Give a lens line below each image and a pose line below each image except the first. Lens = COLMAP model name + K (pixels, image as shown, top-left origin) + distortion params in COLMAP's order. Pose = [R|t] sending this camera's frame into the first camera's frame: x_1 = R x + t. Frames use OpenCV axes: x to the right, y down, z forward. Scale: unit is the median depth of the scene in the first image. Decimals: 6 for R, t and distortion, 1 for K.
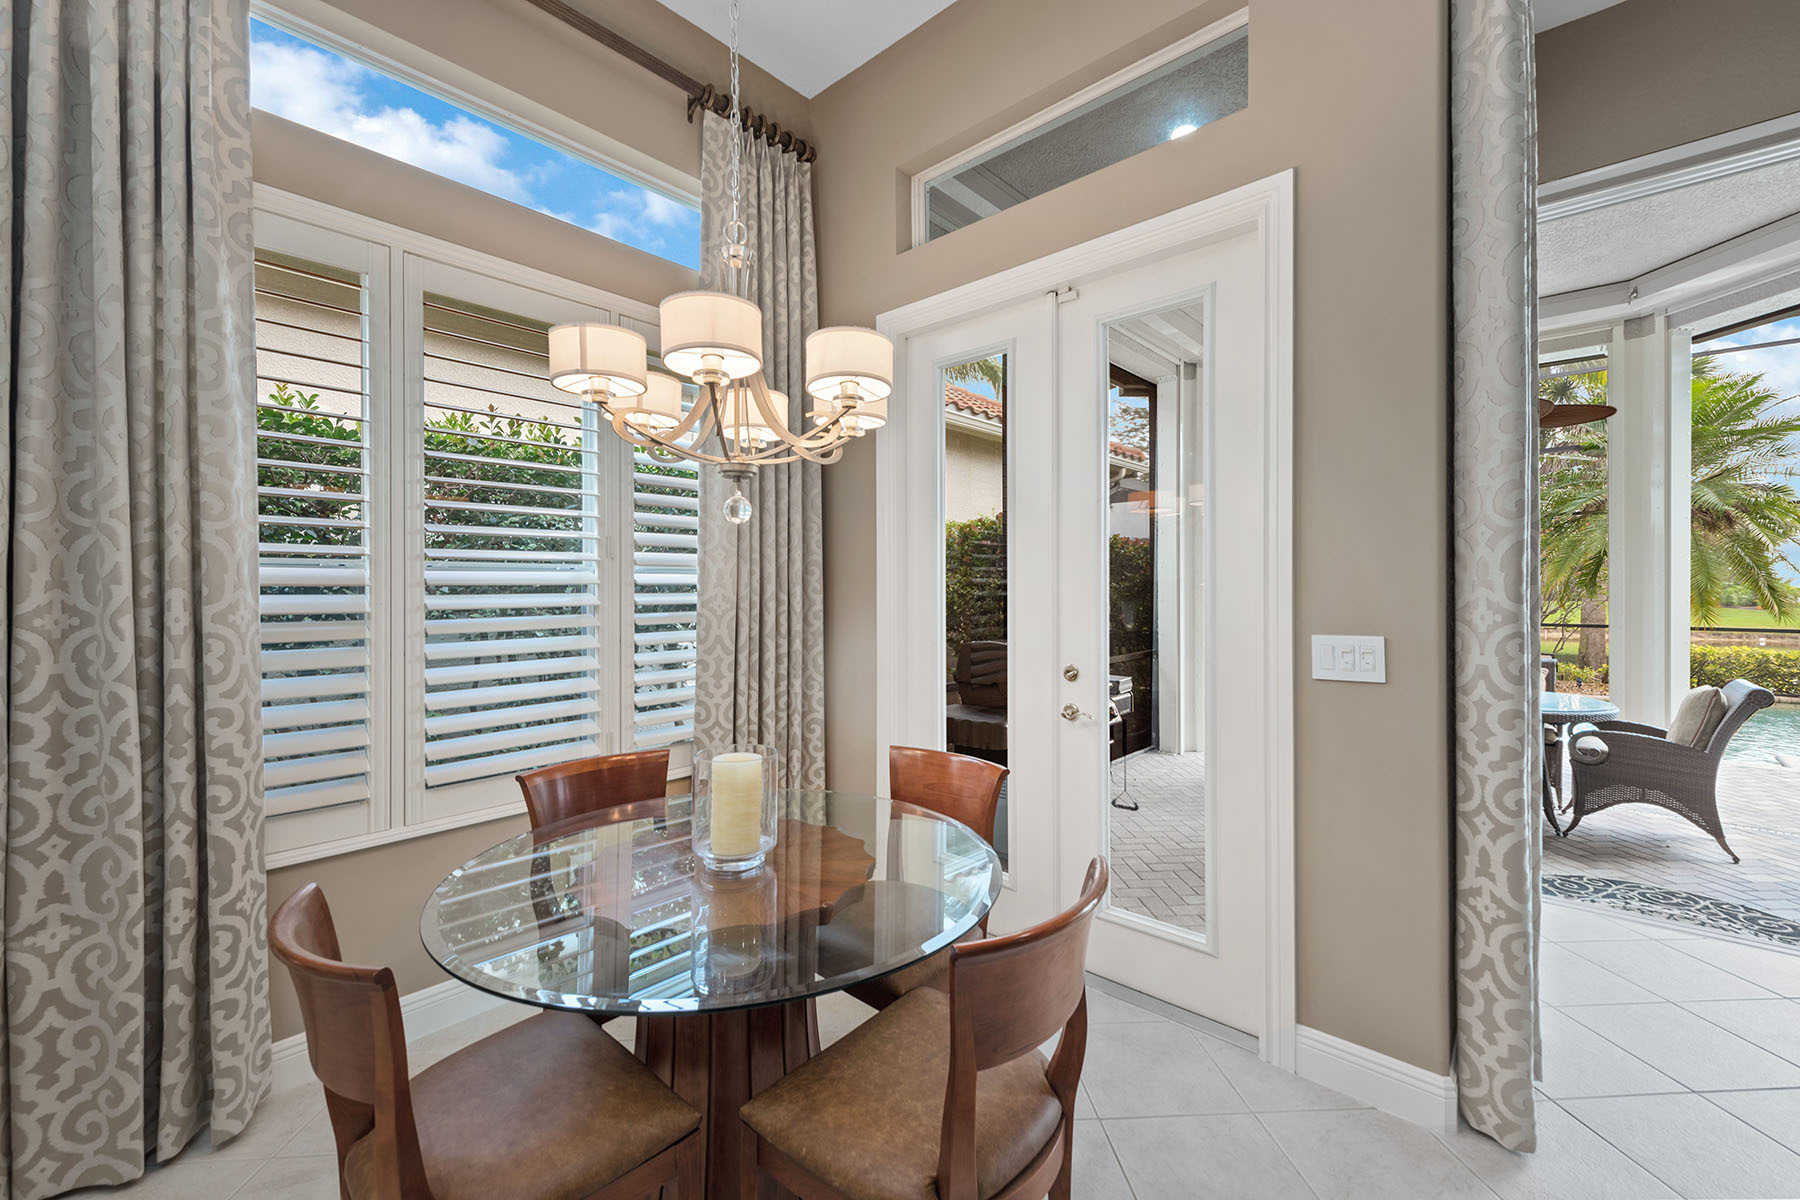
lens RADIAL K [[732.0, 0, 905.2], [0, 732.0, 585.2], [0, 0, 1]] dist [0.016708, -0.005756]
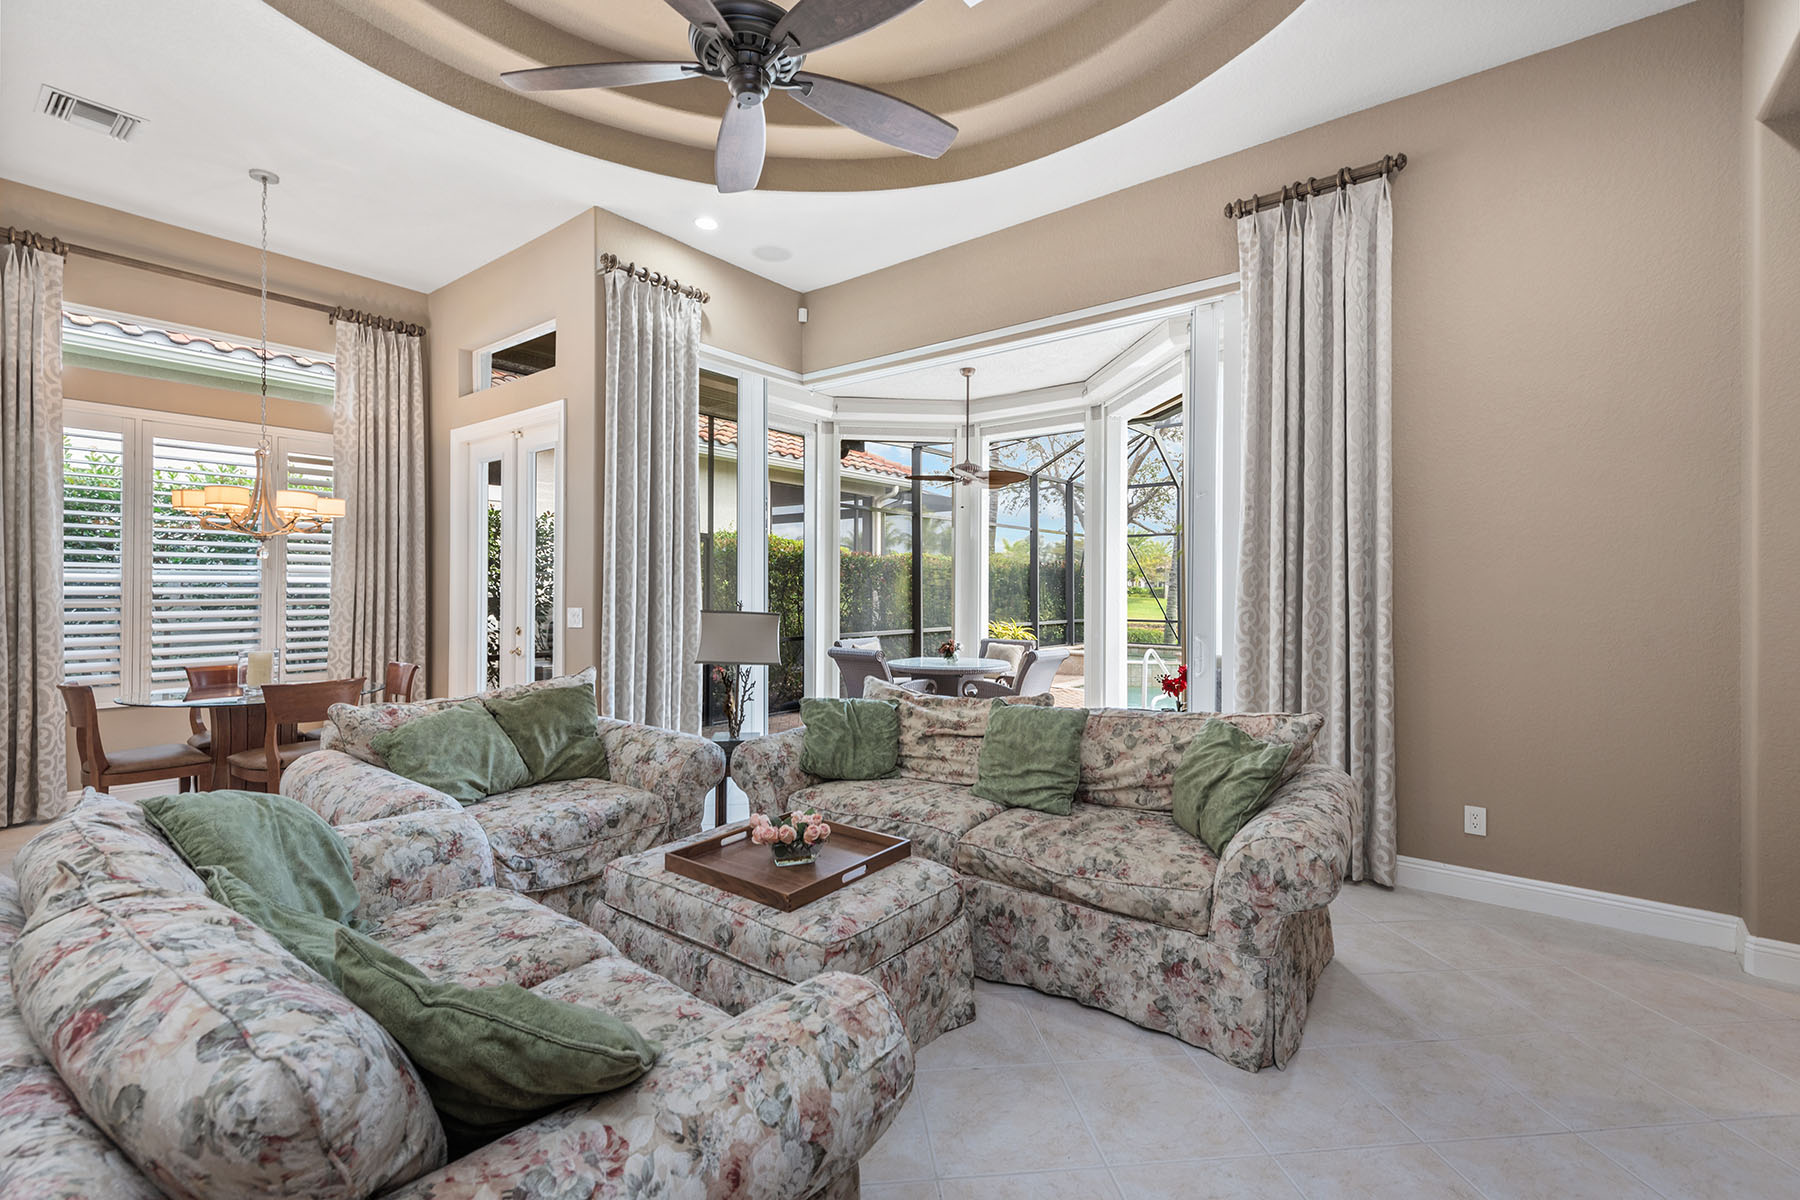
lens RADIAL K [[796.0, 0, 893.6], [0, 796.0, 585.3], [0, 0, 1]] dist [0.008288, -0.000383]
pose [[0.998121, 0.010279, 0.060404, 1.620682], [-0.010195, 0.999947, -0.001703, -0.011174], [-0.060418, 0.001084, 0.998173, -1.717546]]
